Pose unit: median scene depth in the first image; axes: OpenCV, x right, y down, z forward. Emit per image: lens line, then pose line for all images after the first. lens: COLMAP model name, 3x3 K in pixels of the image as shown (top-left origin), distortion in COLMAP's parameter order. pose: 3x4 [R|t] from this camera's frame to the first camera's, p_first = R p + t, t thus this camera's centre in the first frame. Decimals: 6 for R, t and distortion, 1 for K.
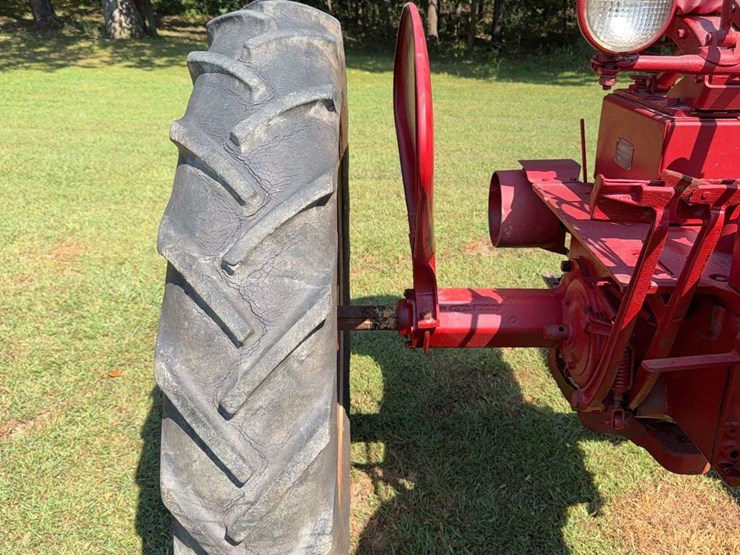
lens RADIAL K [[728.4, 0, 370.0], [0, 728.4, 277.5], [0, 0, 1]] dist [0.109647, -0.191633]
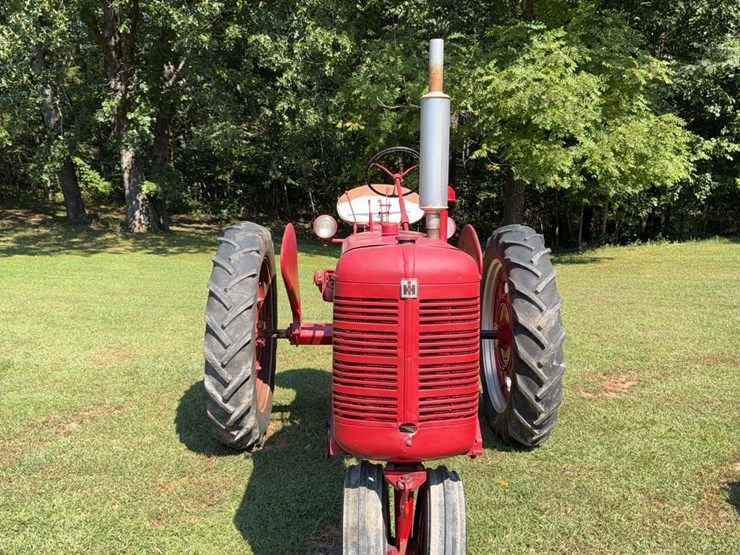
lens RADIAL K [[726.7, 0, 379.0], [0, 726.7, 276.8], [0, 0, 1]] dist [0.081488, -0.191146]
pose [[0.999604, 0.011936, 0.025489, 0.039471], [-0.005083, 0.967292, -0.253616, 0.068597], [-0.027683, 0.253386, 0.966969, -0.211962]]
